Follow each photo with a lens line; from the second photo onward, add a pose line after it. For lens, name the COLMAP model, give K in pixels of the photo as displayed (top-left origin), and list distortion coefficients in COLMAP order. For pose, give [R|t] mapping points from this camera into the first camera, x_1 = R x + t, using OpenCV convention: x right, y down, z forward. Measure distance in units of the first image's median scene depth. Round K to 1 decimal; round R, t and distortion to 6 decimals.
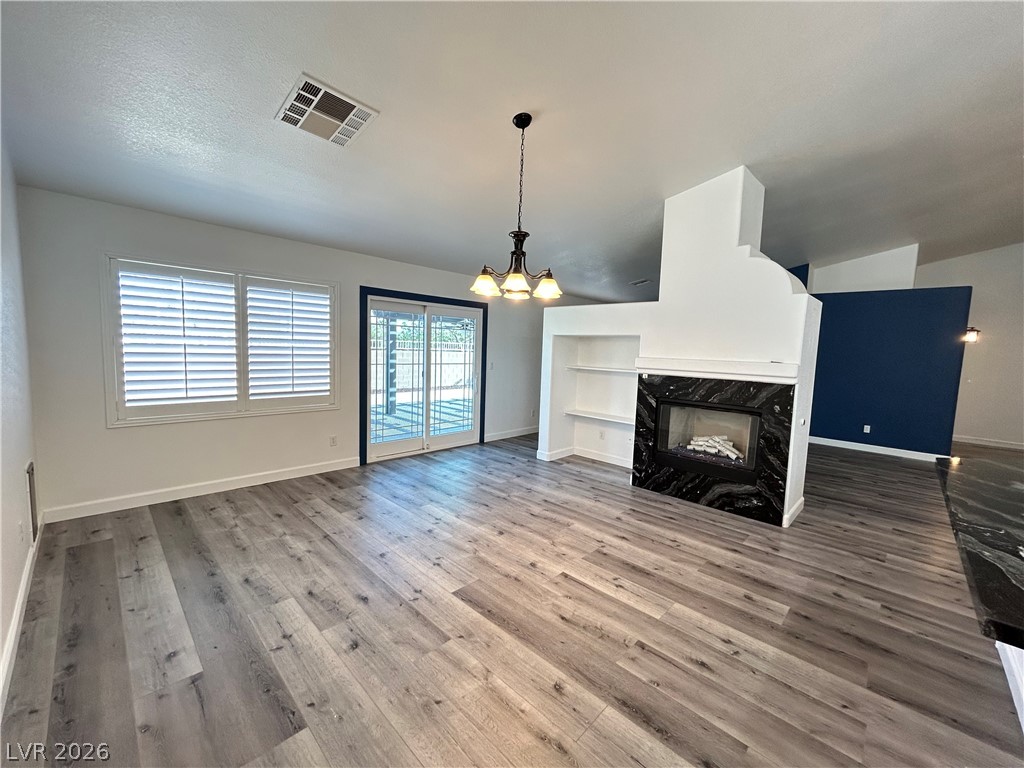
lens RADIAL K [[411.8, 0, 512.0], [0, 411.8, 384.0], [0, 0, 1]] dist [-0.000570, 0.000084]
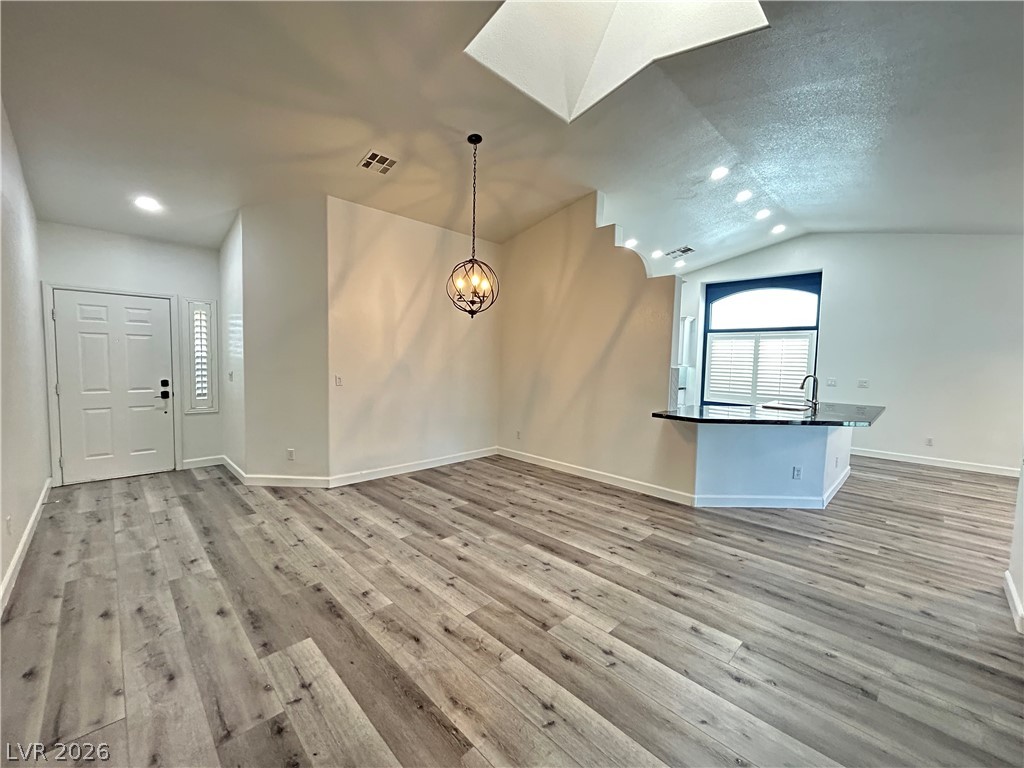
lens RADIAL K [[411.8, 0, 512.0], [0, 411.8, 384.0], [0, 0, 1]] dist [-0.000570, 0.000084]
pose [[-0.998179, -0.058003, 0.016536, 1.619086], [-0.054728, 0.986258, 0.155885, -0.098650], [-0.025351, 0.154696, -0.987637, 1.744611]]
